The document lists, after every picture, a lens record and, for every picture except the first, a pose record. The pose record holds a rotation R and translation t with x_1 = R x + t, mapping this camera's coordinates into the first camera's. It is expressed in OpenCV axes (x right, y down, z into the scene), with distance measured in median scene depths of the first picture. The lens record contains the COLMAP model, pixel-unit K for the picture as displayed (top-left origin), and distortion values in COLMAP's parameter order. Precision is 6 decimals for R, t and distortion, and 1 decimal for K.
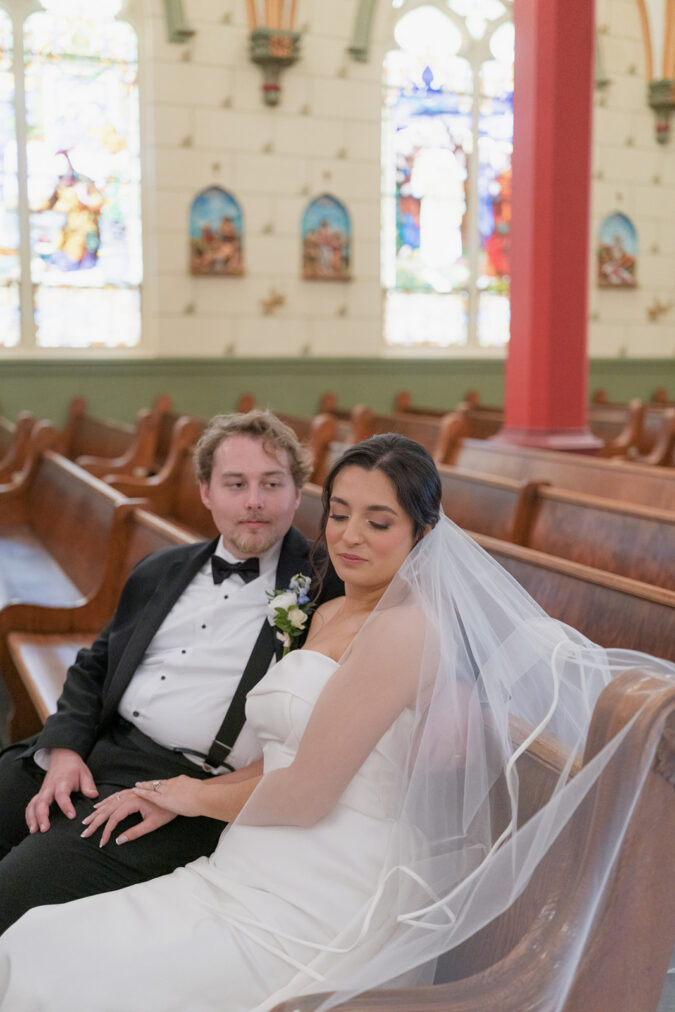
lens RADIAL K [[1086.2, 0, 337.7], [0, 1086.2, 505.7], [0, 0, 1]] dist [-0.032443, 0.000000]
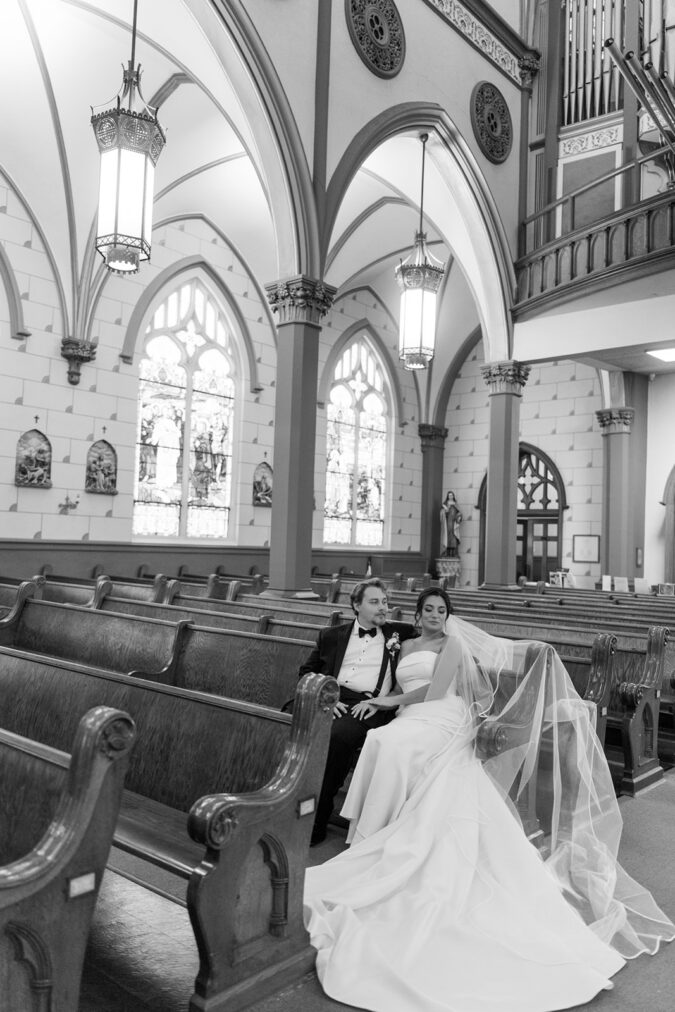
lens RADIAL K [[835.2, 0, 336.6], [0, 835.2, 507.0], [0, 0, 1]] dist [-0.076720, -0.000890]
pose [[0.887725, 0.050921, 0.457550, -0.259280], [0.028512, 0.985875, -0.165036, 0.020200], [-0.459491, 0.159552, 0.873734, -0.208520]]
